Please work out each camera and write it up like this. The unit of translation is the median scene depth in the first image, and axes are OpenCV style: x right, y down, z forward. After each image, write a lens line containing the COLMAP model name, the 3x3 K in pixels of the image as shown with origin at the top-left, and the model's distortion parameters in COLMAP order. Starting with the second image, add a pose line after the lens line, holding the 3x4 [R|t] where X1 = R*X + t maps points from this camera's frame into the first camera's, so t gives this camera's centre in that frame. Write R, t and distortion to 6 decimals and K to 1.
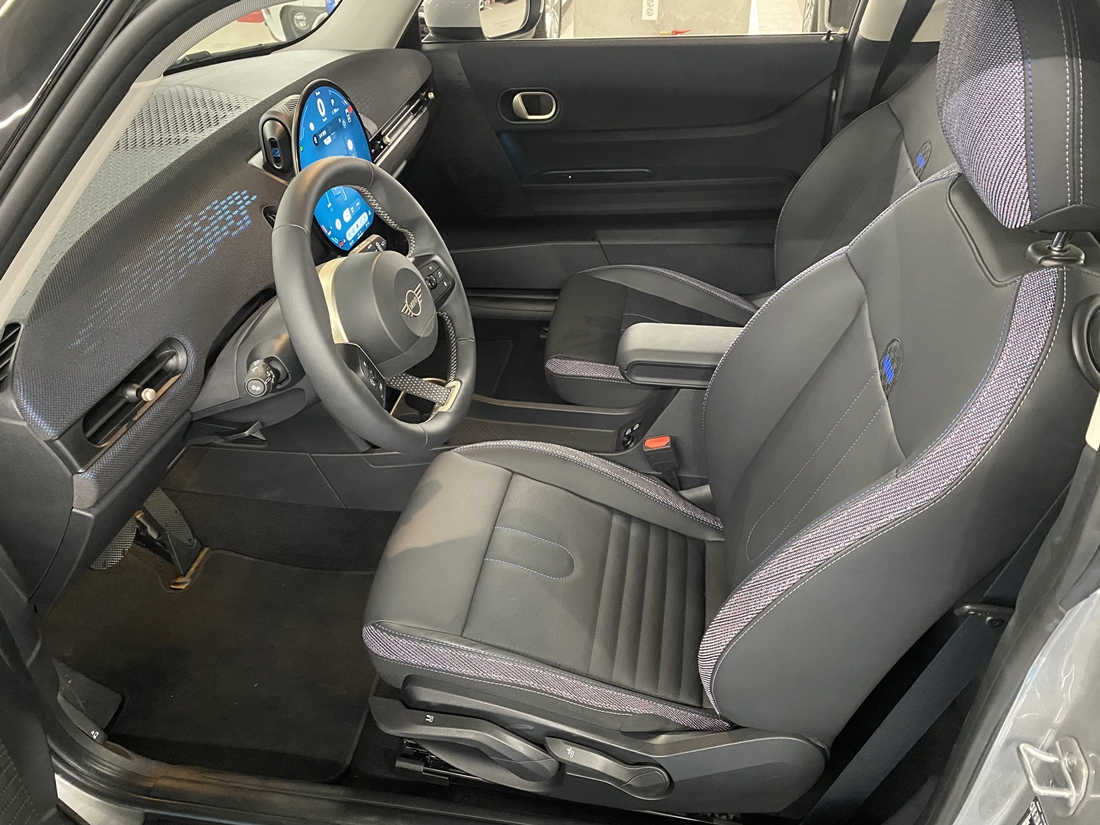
lens RADIAL K [[830.7, 0, 551.8], [0, 830.7, 397.4], [0, 0, 1]] dist [-0.005037, -0.003868]
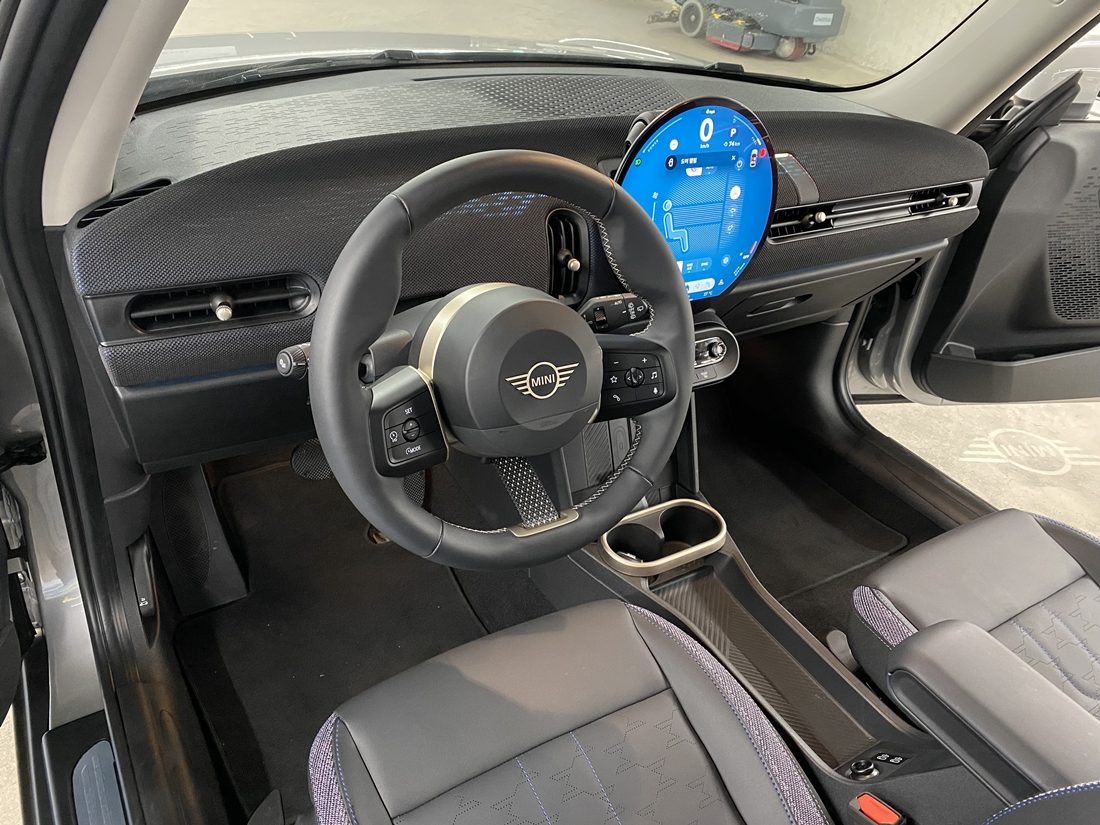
lens RADIAL K [[830.7, 0, 551.8], [0, 830.7, 397.4], [0, 0, 1]] dist [-0.005037, -0.003868]
pose [[0.633646, 0.480420, -0.606373, 0.244626], [-0.535407, 0.838101, 0.104527, -0.166023], [0.558419, 0.258423, 0.788280, 0.432074]]
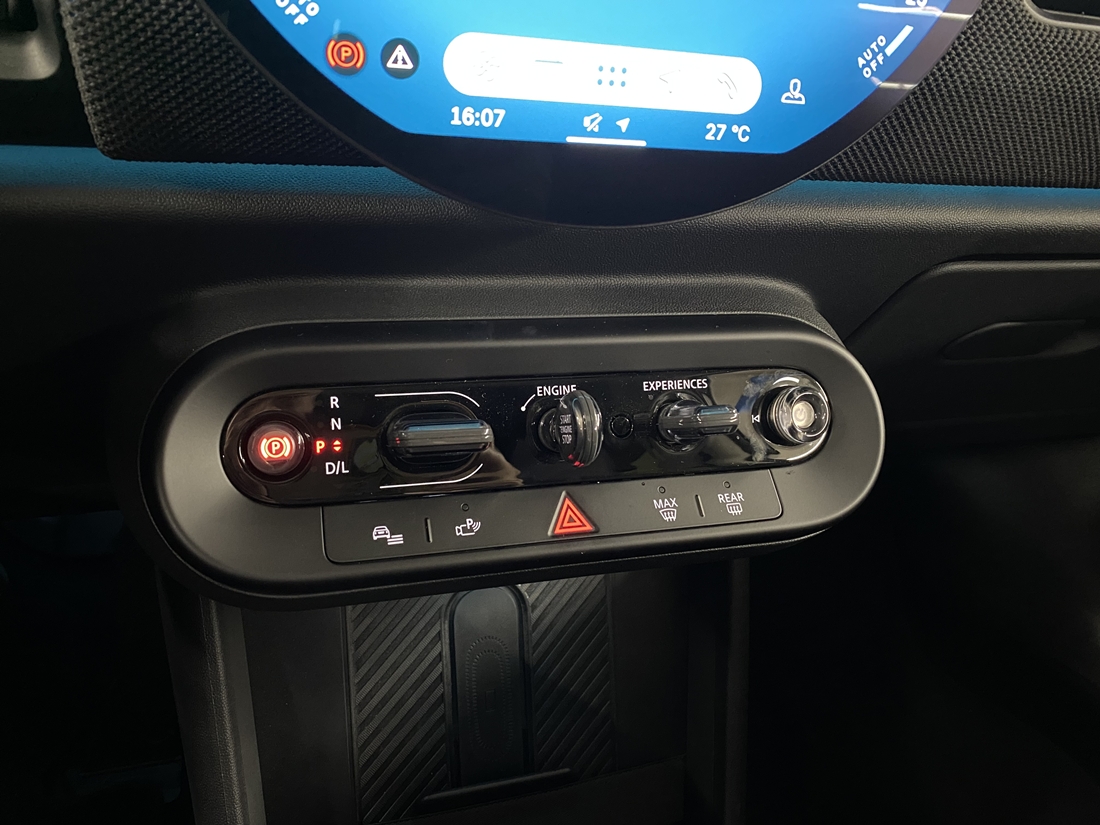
lens RADIAL K [[830.7, 0, 551.8], [0, 830.7, 397.4], [0, 0, 1]] dist [-0.005037, -0.003868]
pose [[0.425612, 0.432760, -0.794716, -0.101115], [-0.608510, 0.786884, 0.102606, -0.202571], [0.669754, 0.439923, 0.598246, 1.137919]]
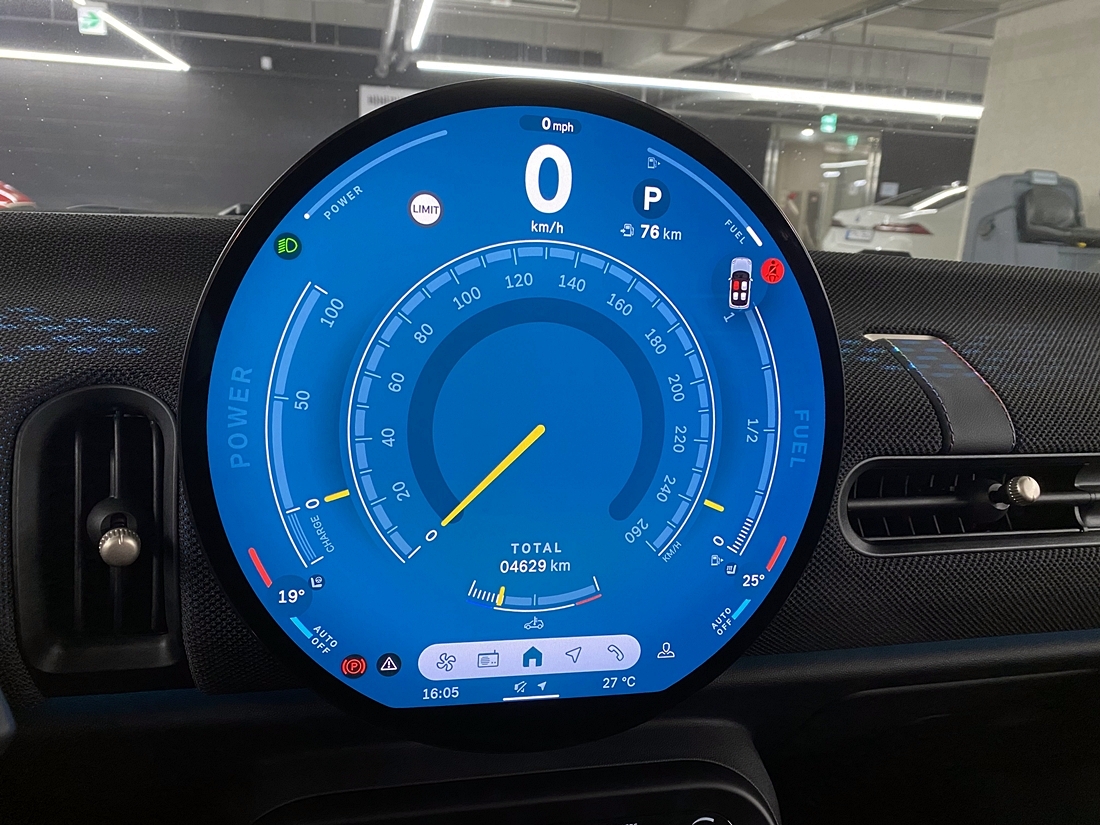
lens RADIAL K [[830.7, 0, 551.8], [0, 830.7, 397.4], [0, 0, 1]] dist [-0.005037, -0.003868]
pose [[0.343755, 0.240203, -0.907819, -0.033777], [-0.593334, 0.804871, -0.011708, -0.333463], [0.727865, 0.542665, 0.419199, 1.059166]]
